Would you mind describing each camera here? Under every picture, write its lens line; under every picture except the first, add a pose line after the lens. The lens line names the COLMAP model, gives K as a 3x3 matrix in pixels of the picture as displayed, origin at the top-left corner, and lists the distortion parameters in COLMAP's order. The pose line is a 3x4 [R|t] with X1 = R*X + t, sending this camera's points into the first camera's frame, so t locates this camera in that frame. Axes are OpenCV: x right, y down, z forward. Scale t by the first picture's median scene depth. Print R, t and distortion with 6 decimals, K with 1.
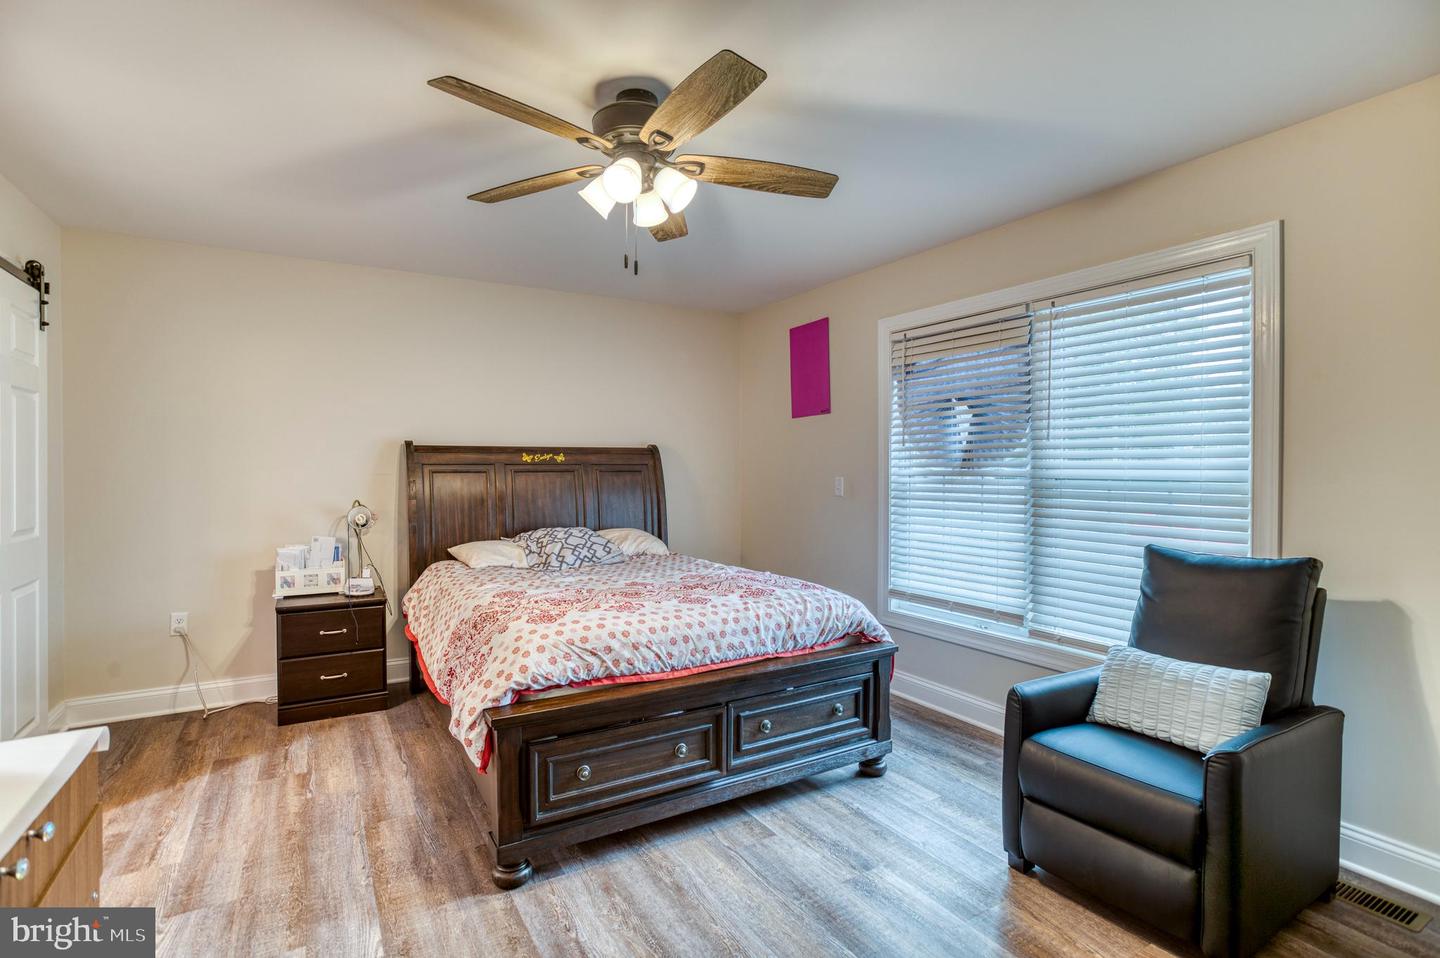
lens RADIAL K [[693.3, 0, 720.4], [0, 693.3, 472.3], [0, 0, 1]] dist [-0.044984, 0.016536]
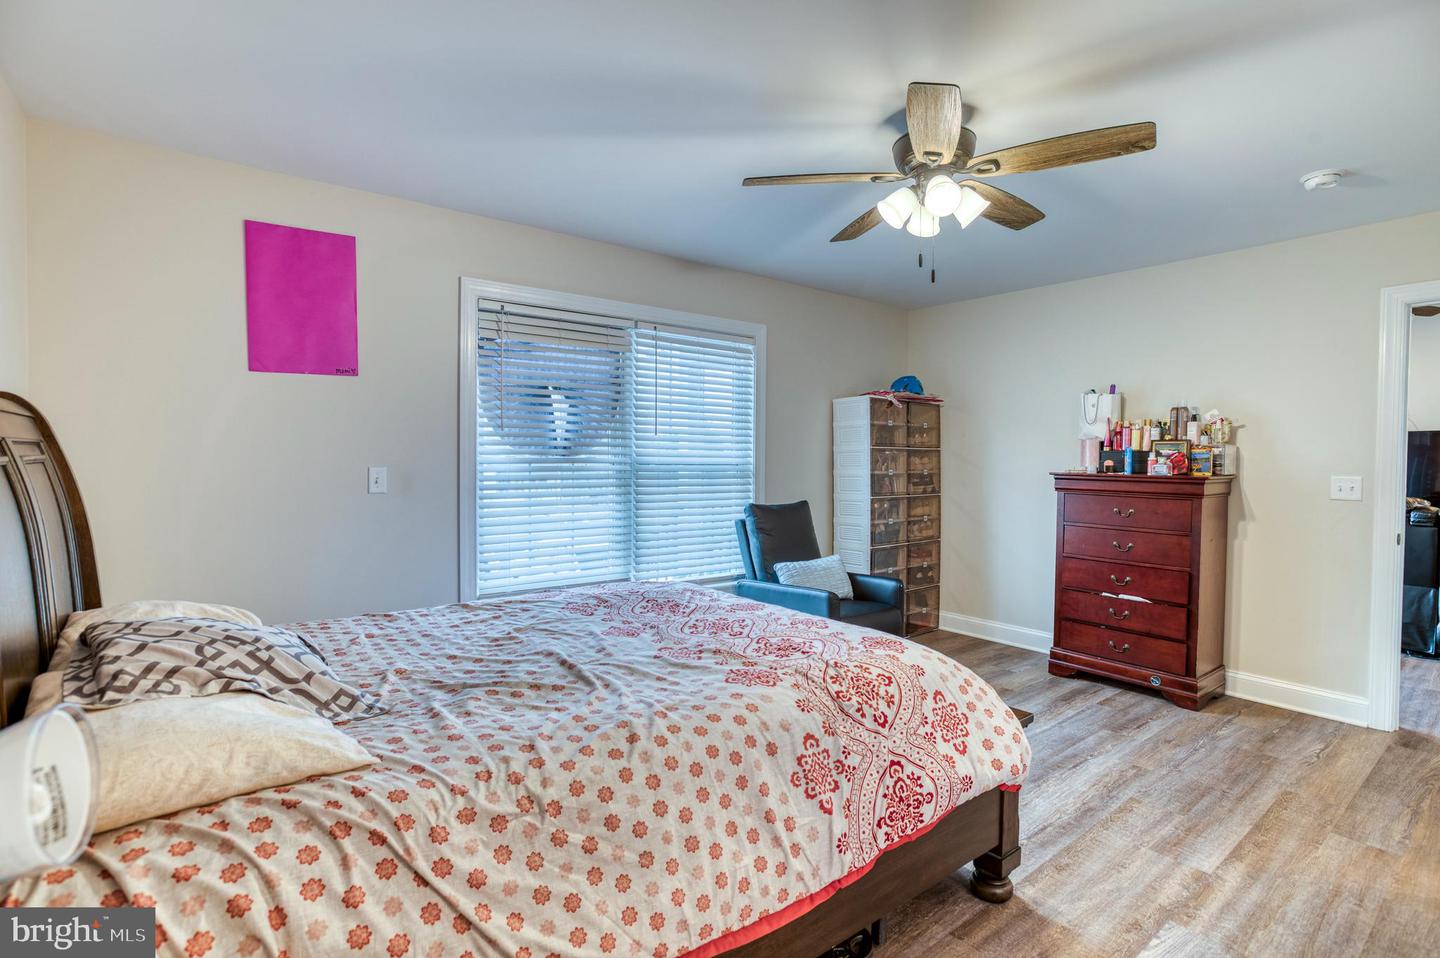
lens RADIAL K [[693.3, 0, 720.4], [0, 693.3, 472.3], [0, 0, 1]] dist [-0.044984, 0.016536]
pose [[-0.115641, -0.026929, 0.992926, -0.714288], [-0.002082, 0.999637, 0.026868, -0.009530], [-0.993289, 0.001040, -0.115655, 0.891361]]
